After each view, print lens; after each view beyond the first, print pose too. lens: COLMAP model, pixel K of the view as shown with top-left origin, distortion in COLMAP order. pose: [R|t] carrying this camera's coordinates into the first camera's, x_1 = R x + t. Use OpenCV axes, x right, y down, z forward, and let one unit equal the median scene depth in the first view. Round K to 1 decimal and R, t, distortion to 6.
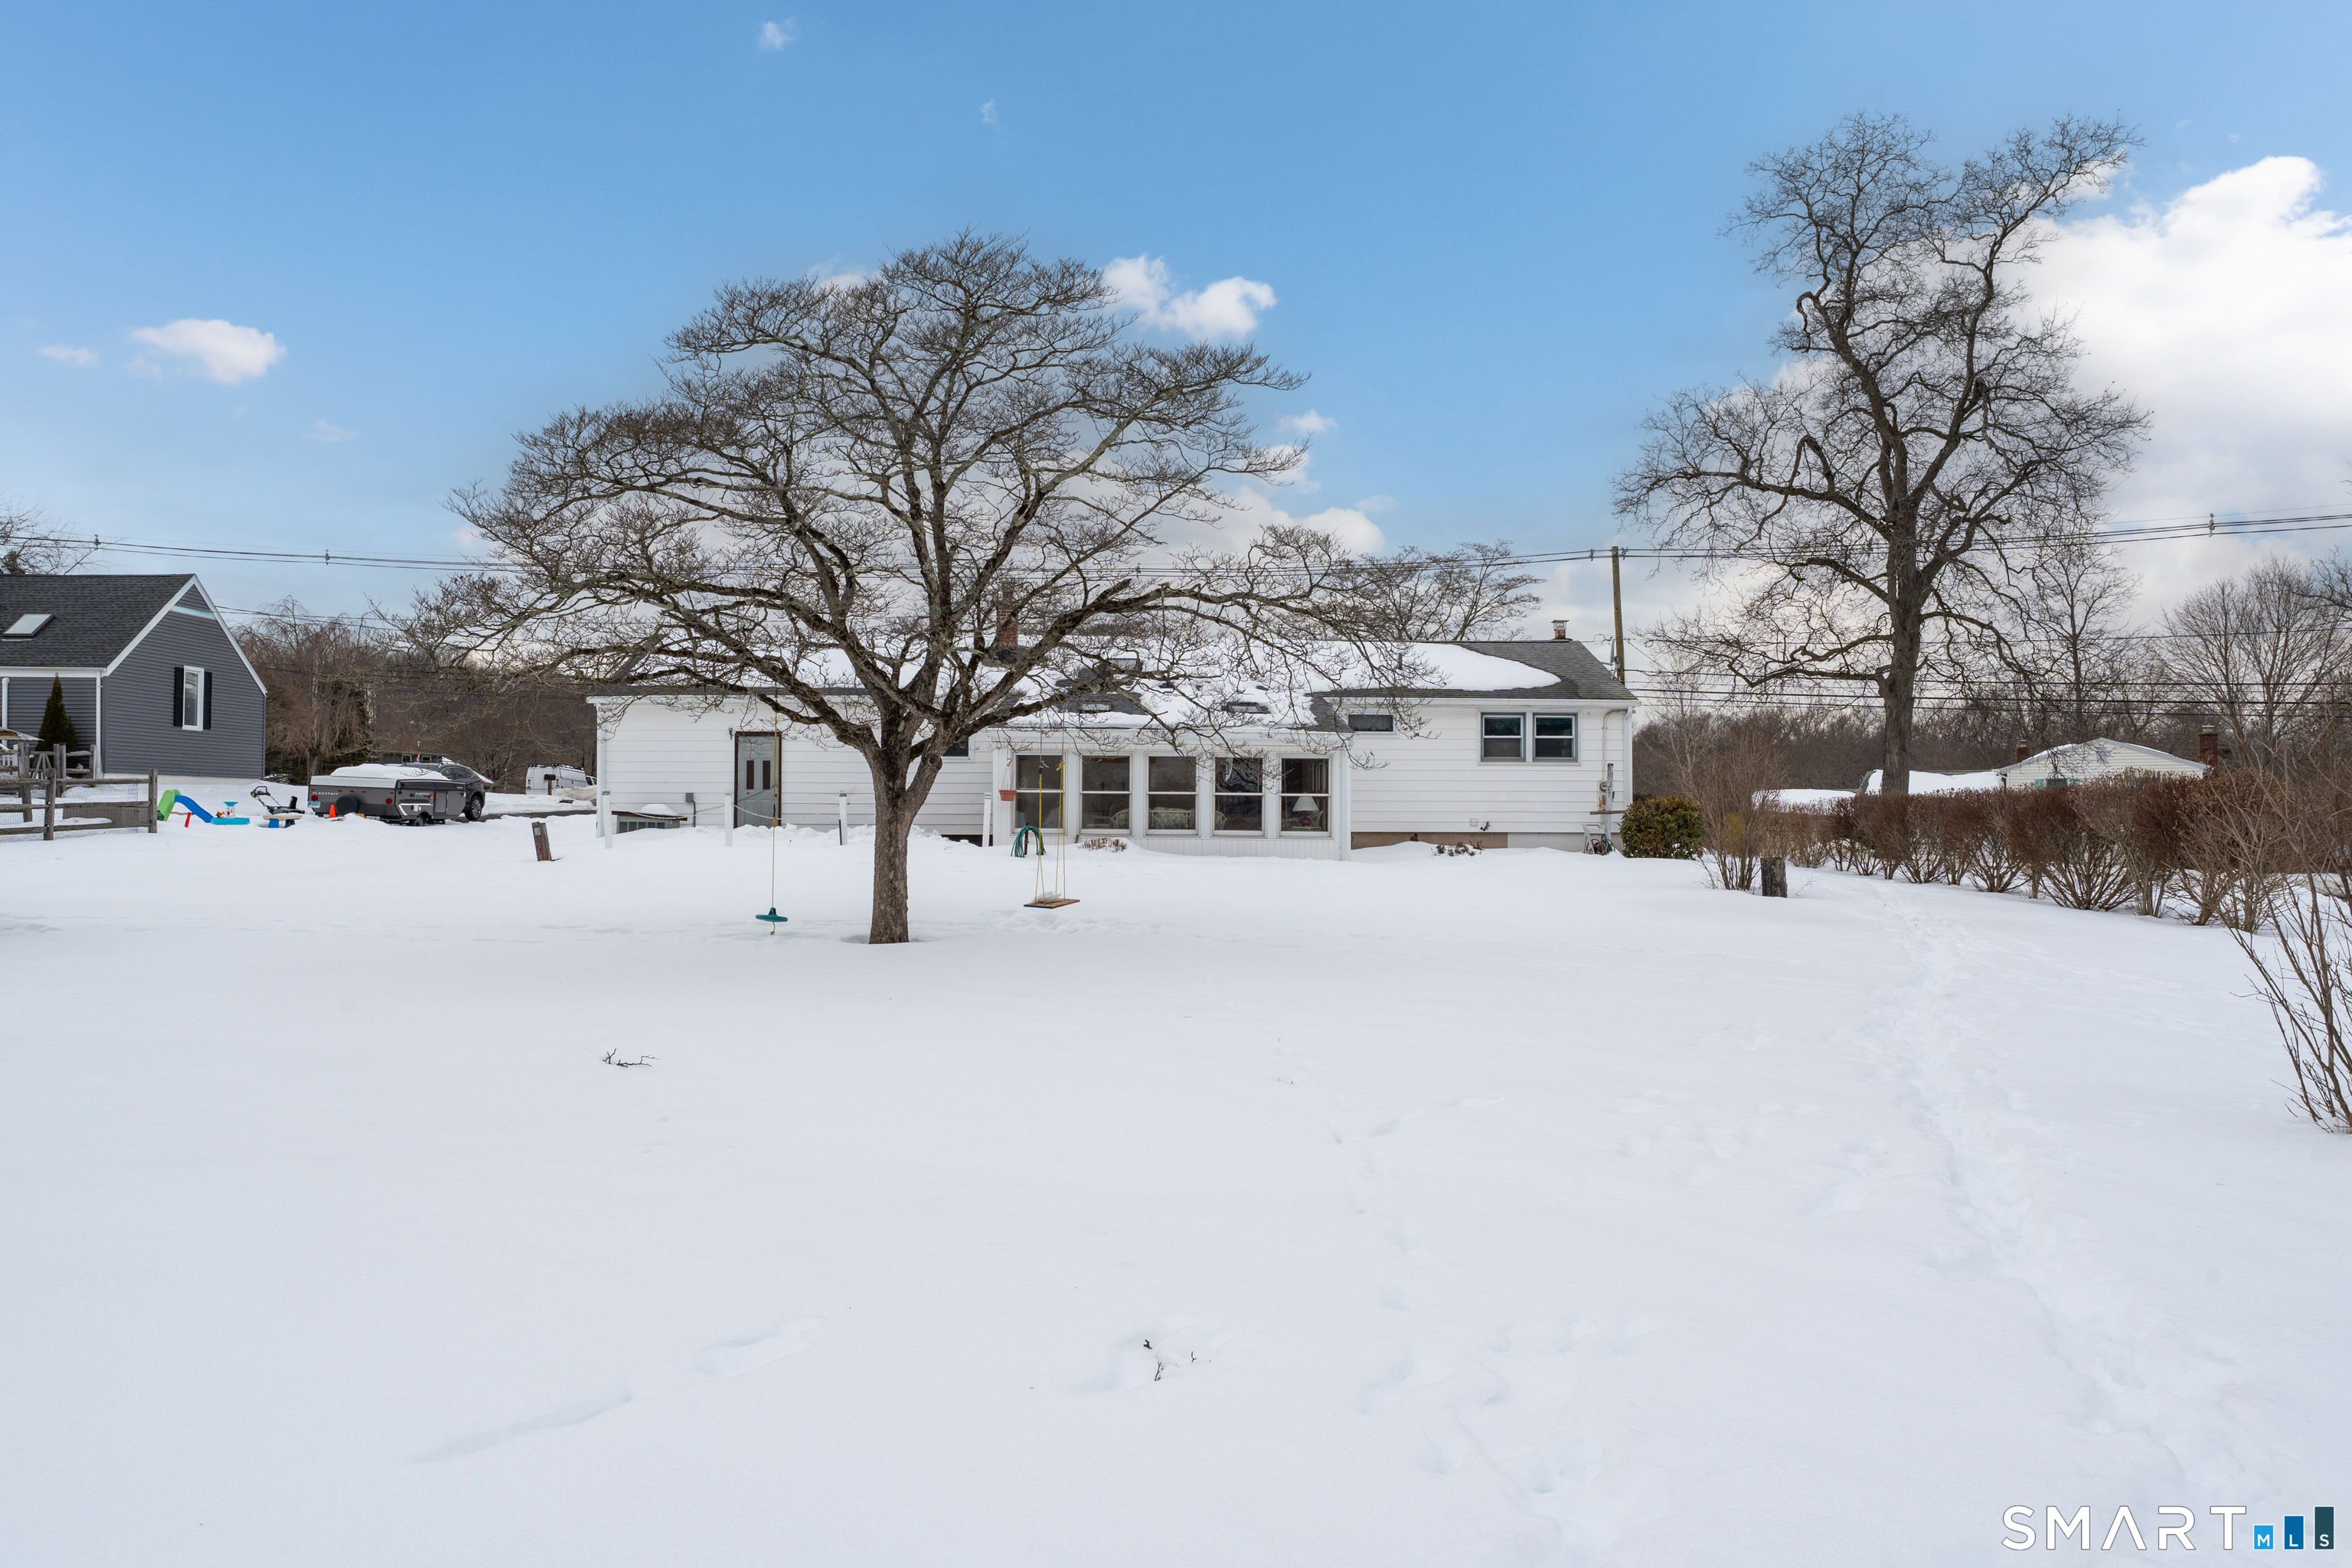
lens RADIAL K [[1930.4, 0, 1176.0], [0, 1930.4, 784.0], [0, 0, 1]] dist [0.000578, 0.002263]
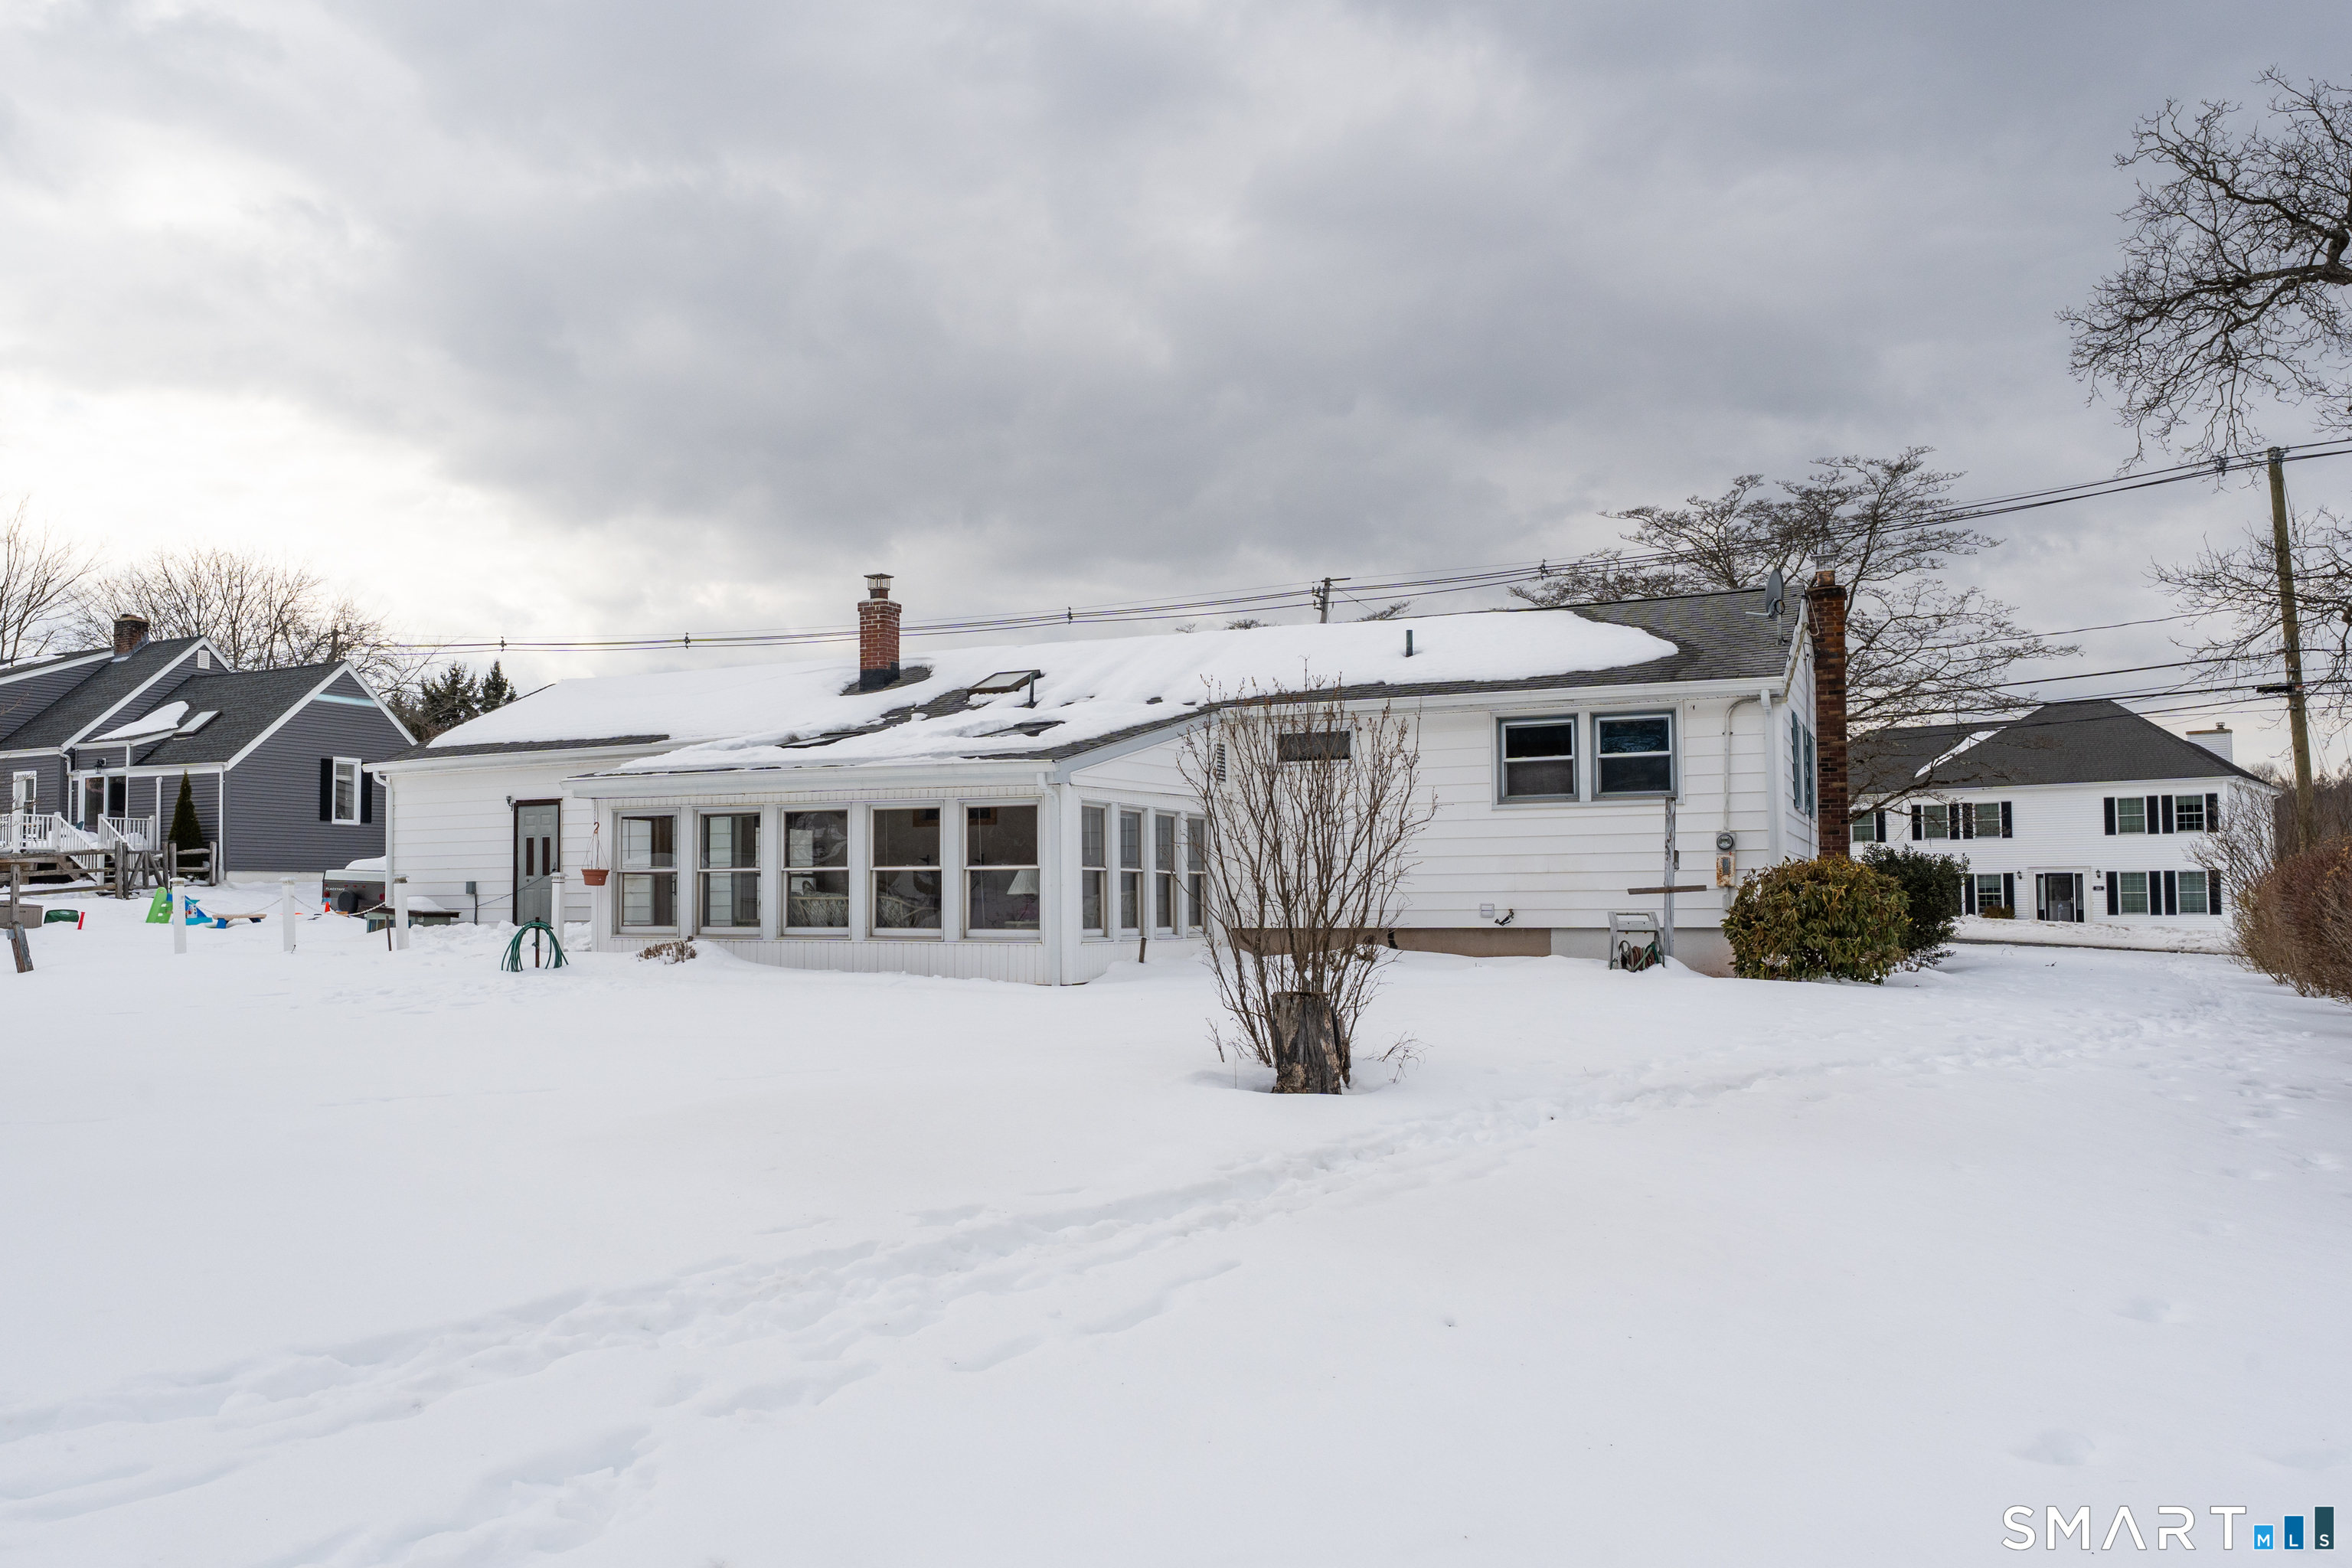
lens RADIAL K [[1930.4, 0, 1176.0], [0, 1930.4, 784.0], [0, 0, 1]] dist [0.000578, 0.002263]
pose [[0.846656, -0.043428, -0.530366, 0.377461], [0.018198, 0.998444, -0.052704, 0.010794], [0.531829, 0.034971, 0.846129, 0.464946]]
